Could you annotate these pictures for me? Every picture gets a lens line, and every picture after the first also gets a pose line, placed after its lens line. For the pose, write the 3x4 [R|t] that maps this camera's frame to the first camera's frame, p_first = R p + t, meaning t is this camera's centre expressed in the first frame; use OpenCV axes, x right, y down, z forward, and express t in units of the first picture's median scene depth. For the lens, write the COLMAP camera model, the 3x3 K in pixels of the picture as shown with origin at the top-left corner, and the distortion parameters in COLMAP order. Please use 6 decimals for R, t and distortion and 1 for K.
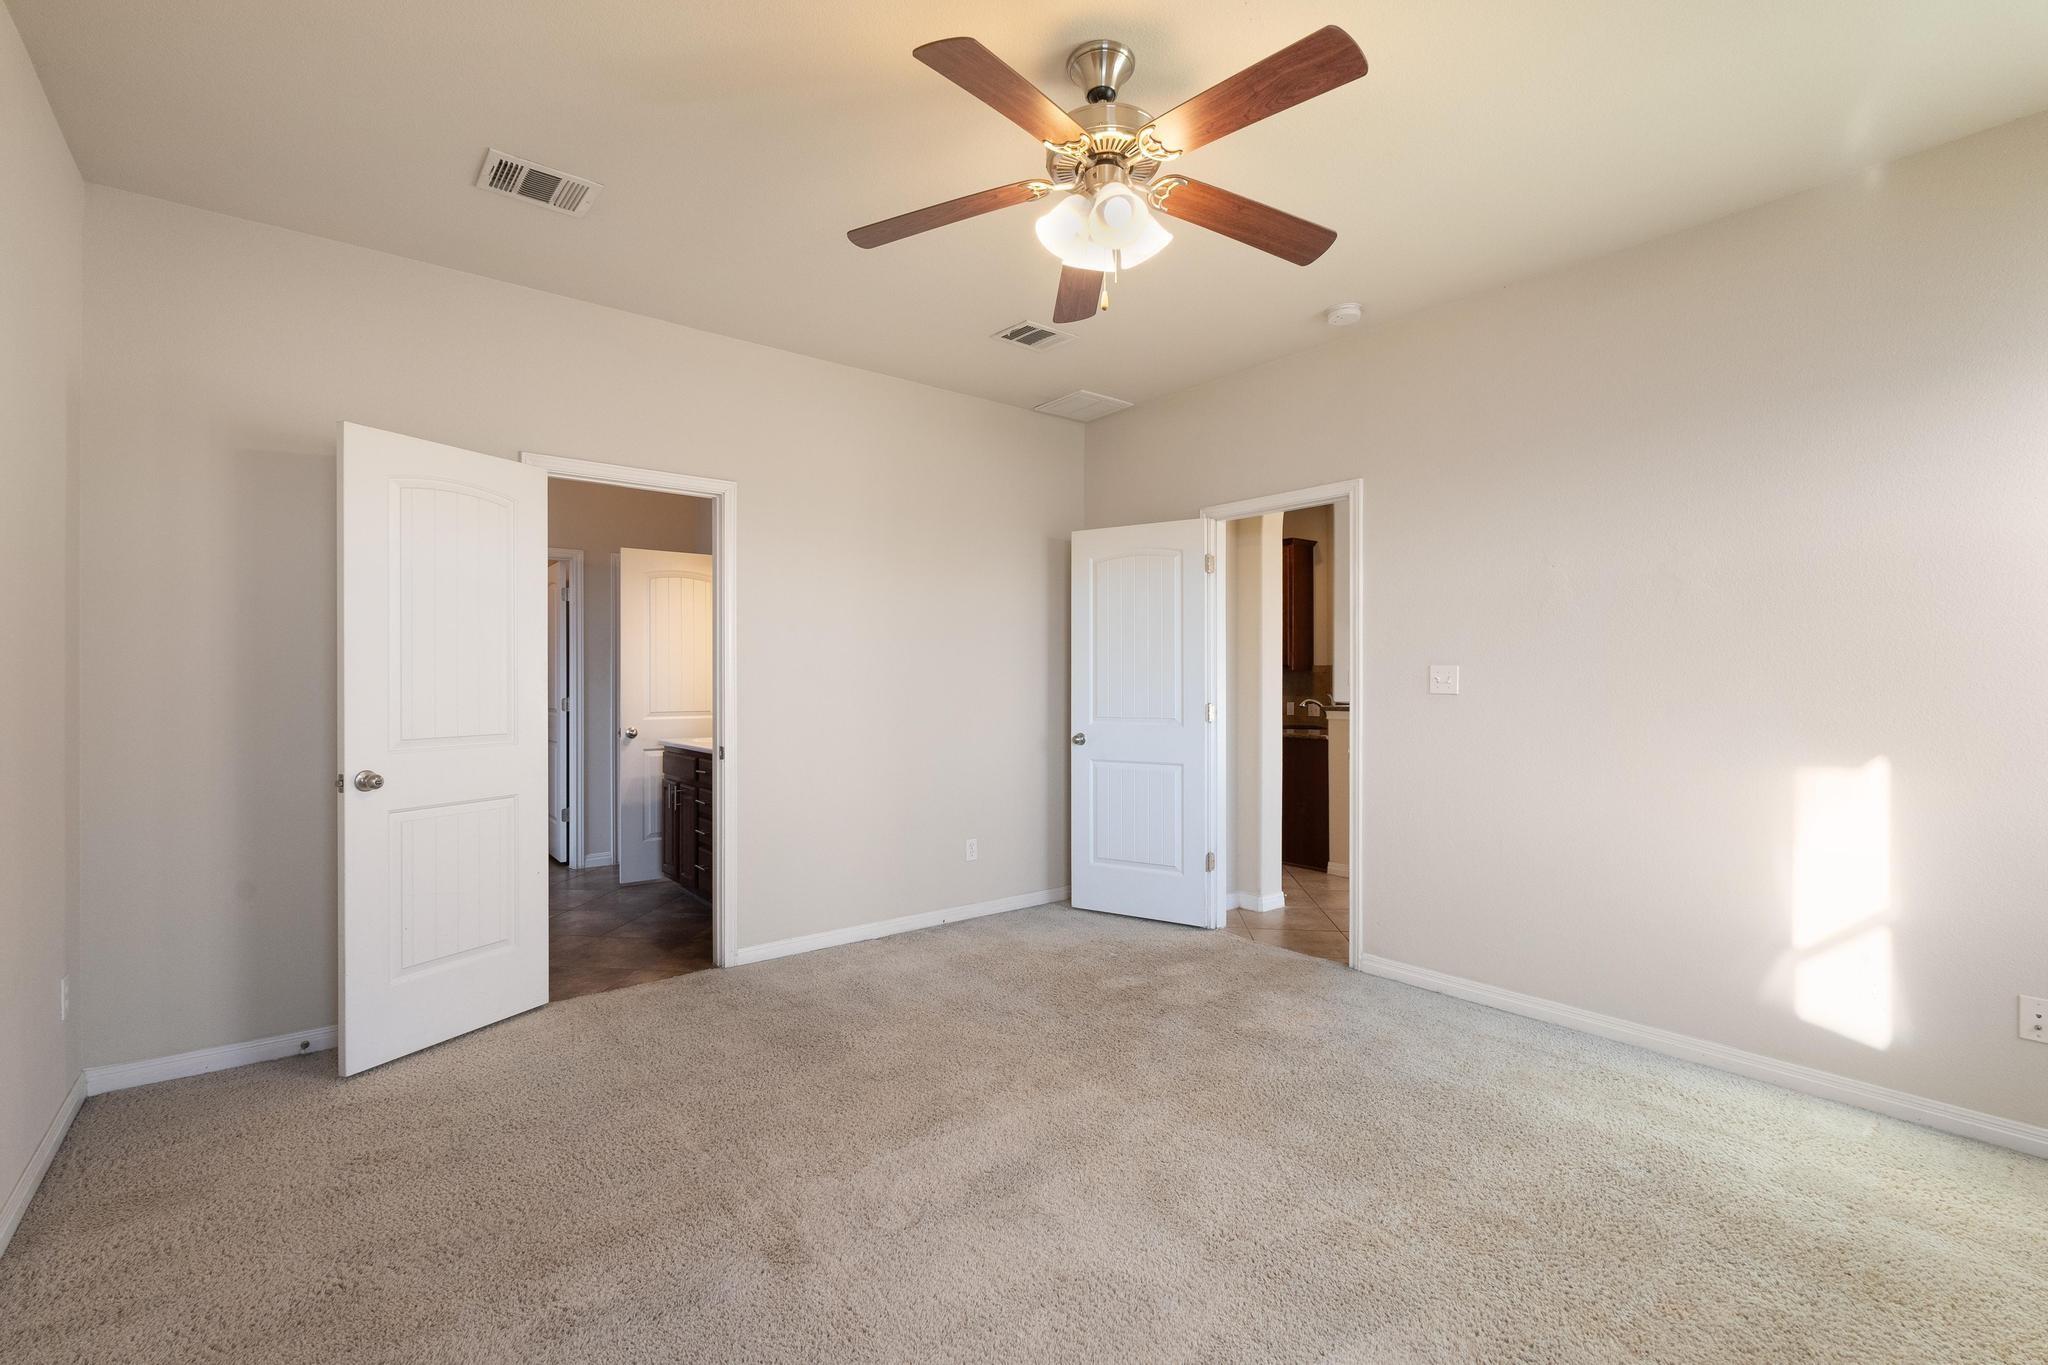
lens RADIAL K [[898.2, 0, 1021.9], [0, 898.2, 695.4], [0, 0, 1]] dist [-0.003232, -0.000754]
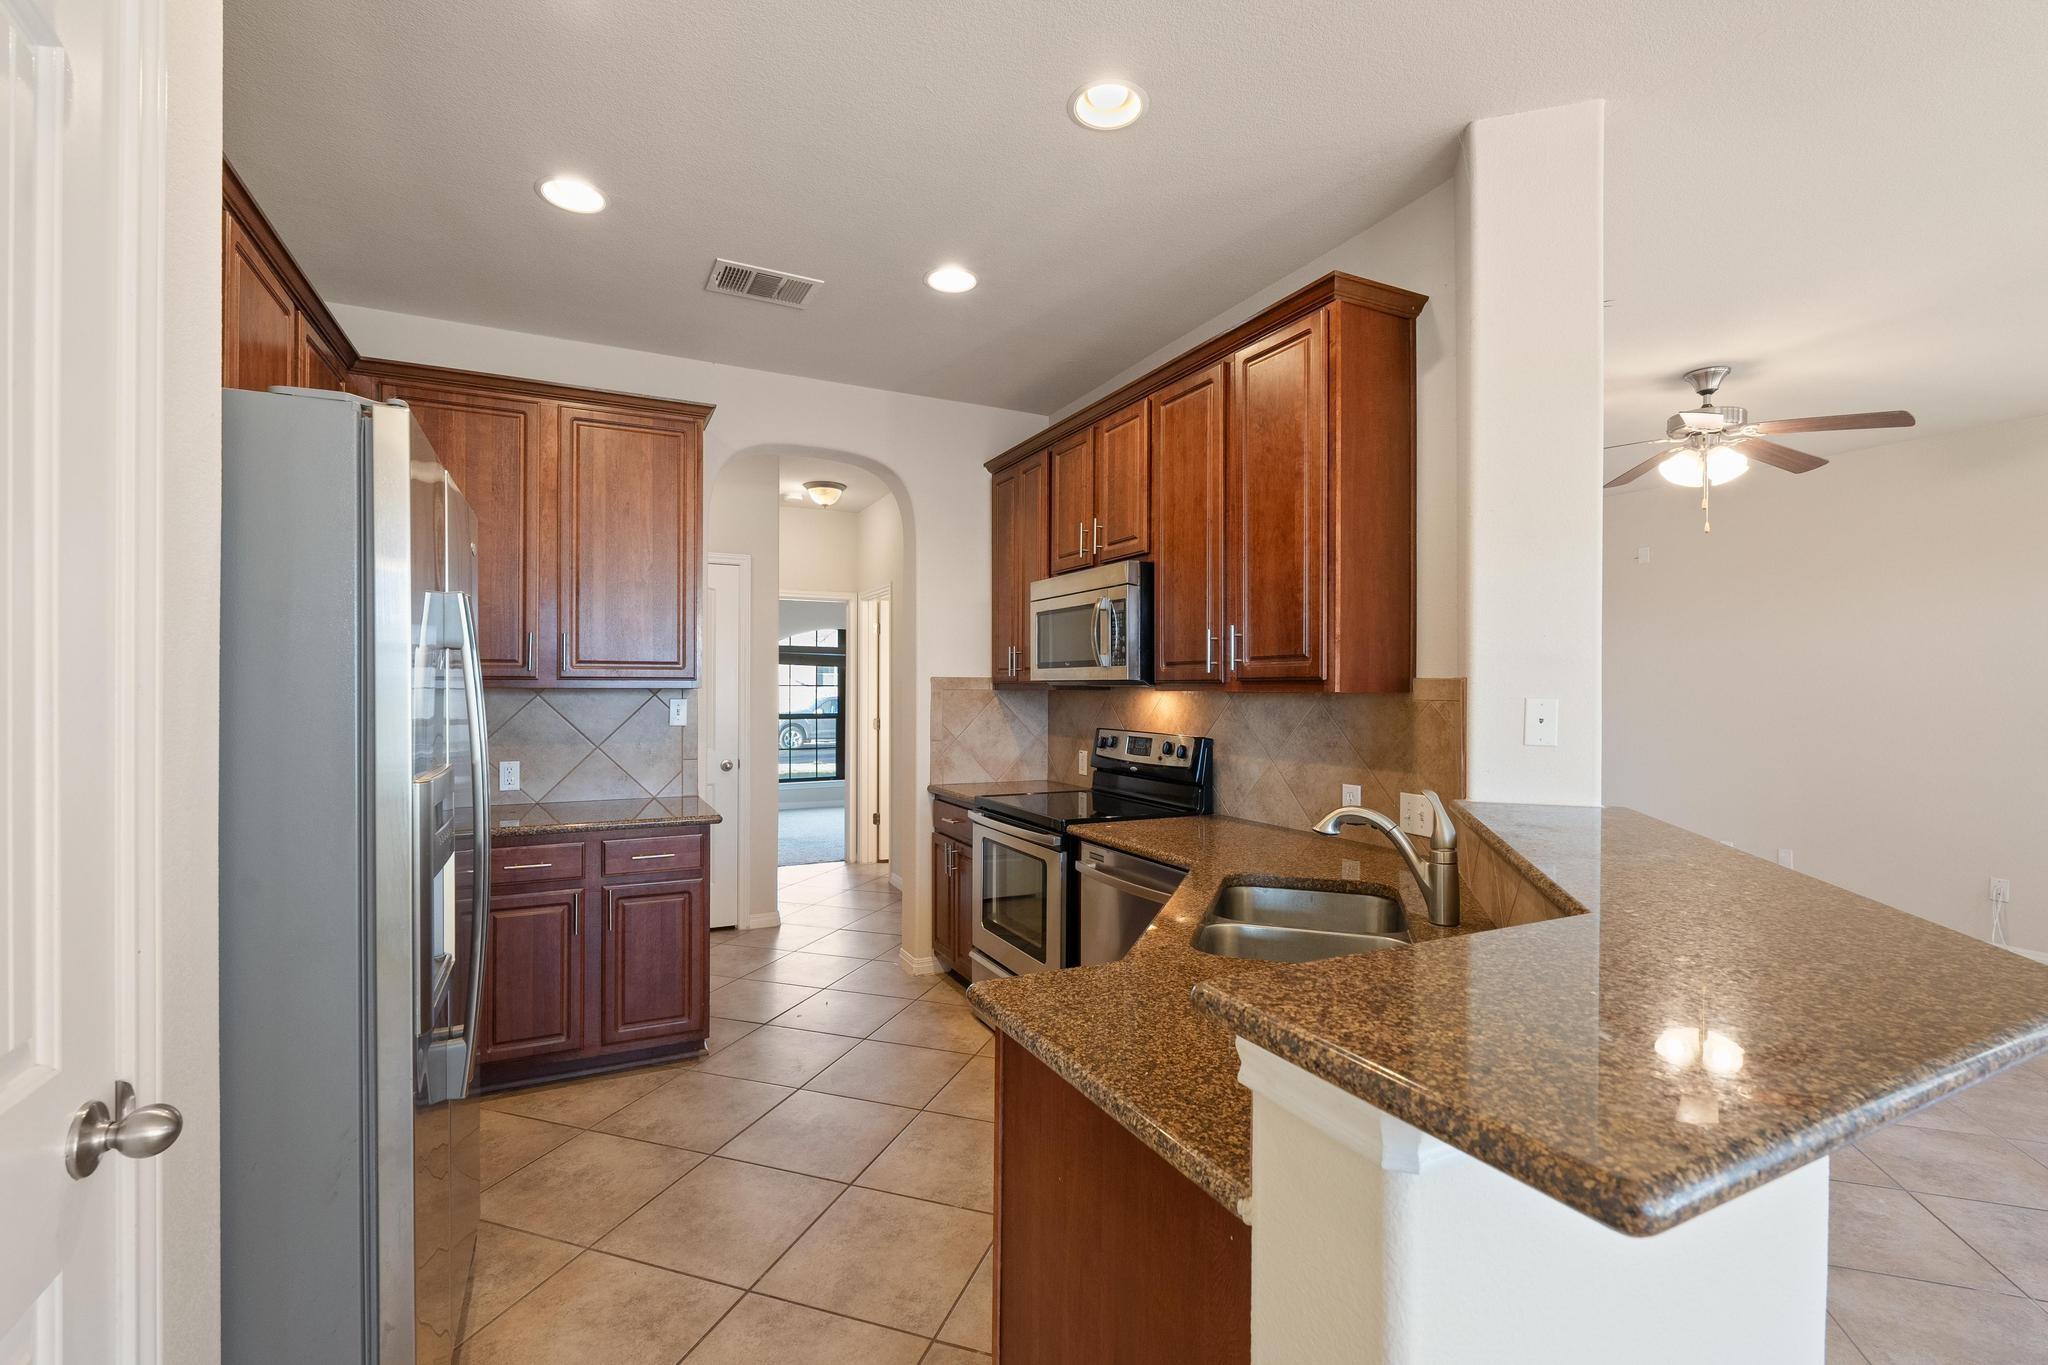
lens RADIAL K [[898.2, 0, 1021.9], [0, 898.2, 695.4], [0, 0, 1]] dist [-0.003232, -0.000754]
pose [[0.975868, 0.004747, -0.218310, 0.257718], [-0.004534, 0.999989, 0.001476, -0.026852], [0.218314, -0.000450, 0.975878, 0.653563]]
